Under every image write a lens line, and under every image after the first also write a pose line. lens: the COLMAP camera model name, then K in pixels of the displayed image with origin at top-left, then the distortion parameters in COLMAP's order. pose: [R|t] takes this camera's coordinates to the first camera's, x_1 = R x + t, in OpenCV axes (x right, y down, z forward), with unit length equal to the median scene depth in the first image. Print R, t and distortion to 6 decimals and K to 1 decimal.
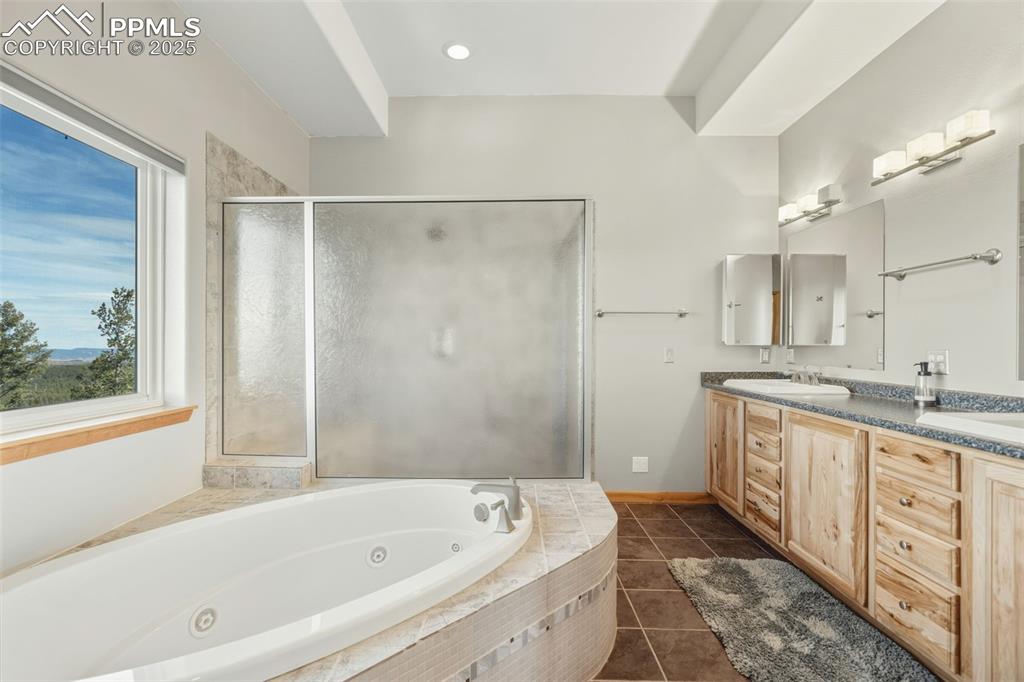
lens RADIAL K [[469.4, 0, 507.9], [0, 469.4, 344.1], [0, 0, 1]] dist [-0.000286, -0.000032]
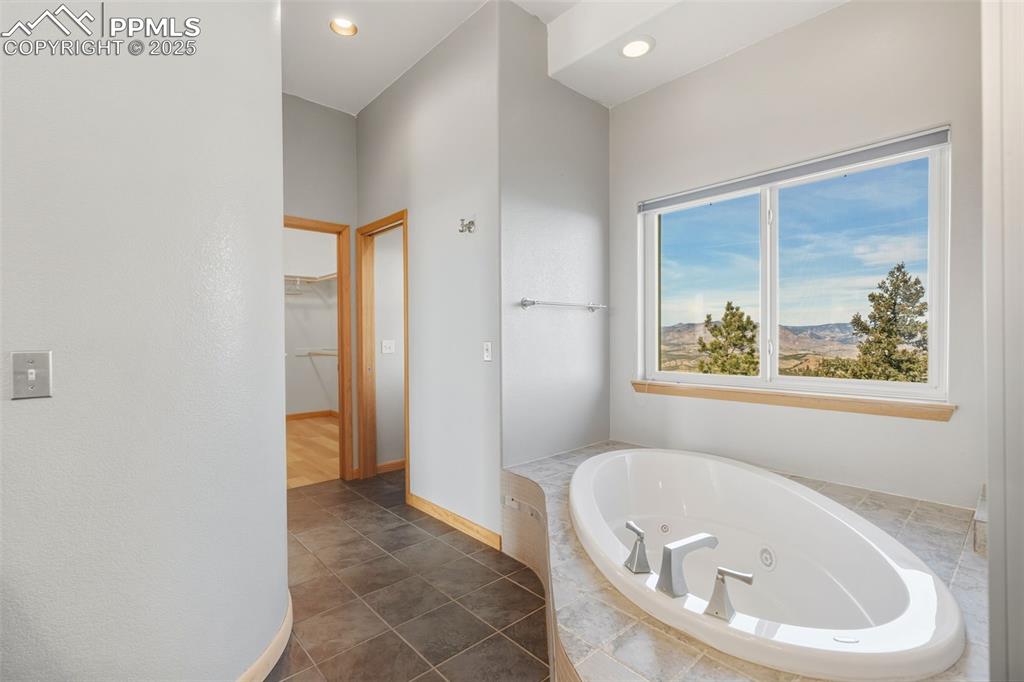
lens RADIAL K [[469.4, 0, 512.4], [0, 469.4, 339.9], [0, 0, 1]] dist [-0.000286, -0.000032]
pose [[-0.735508, 0.002448, -0.677512, 0.713381], [0.006114, 0.999977, -0.003024, 0.008535], [0.677488, -0.006366, -0.735506, 1.491512]]
